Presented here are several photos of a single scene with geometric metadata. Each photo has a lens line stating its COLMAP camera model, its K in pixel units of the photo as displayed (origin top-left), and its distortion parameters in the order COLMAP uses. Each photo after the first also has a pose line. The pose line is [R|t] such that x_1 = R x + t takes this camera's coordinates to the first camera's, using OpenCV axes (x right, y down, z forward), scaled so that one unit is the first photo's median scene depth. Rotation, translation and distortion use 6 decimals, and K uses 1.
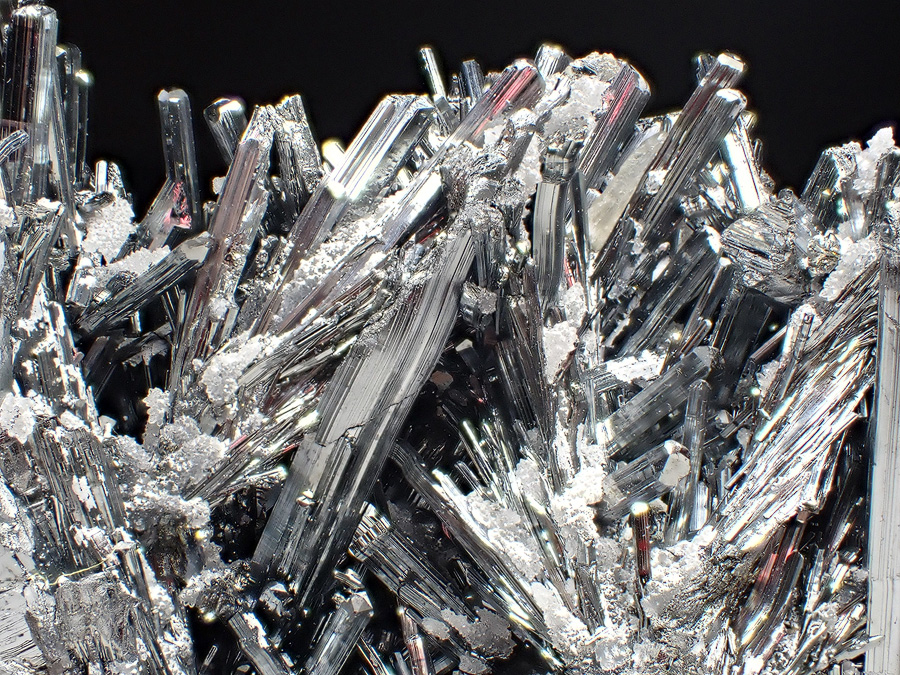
lens RADIAL K [[1372.7, 0, 428.3], [0, 1372.7, 347.7], [0, 0, 1]] dist [0.015253, 0.000000]
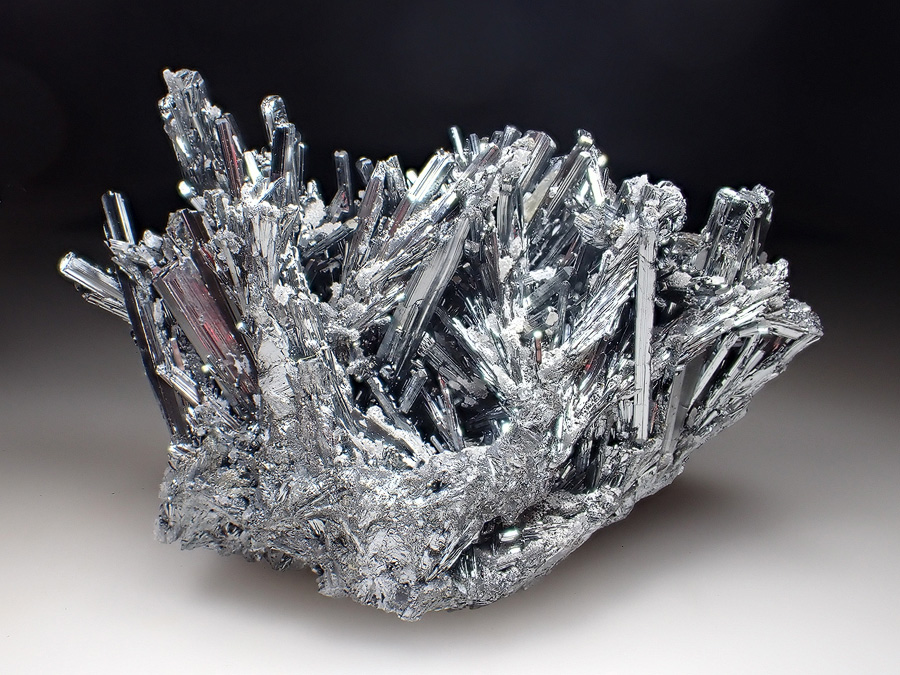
lens RADIAL K [[785.8, 0, 450.7], [0, 785.8, 332.3], [0, 0, 1]] dist [-0.039855, -0.002158]
pose [[0.999698, 0.008674, -0.023002, 0.031328], [-0.006213, 0.994456, 0.104971, -0.028563], [0.023785, -0.104796, 0.994209, -0.351520]]
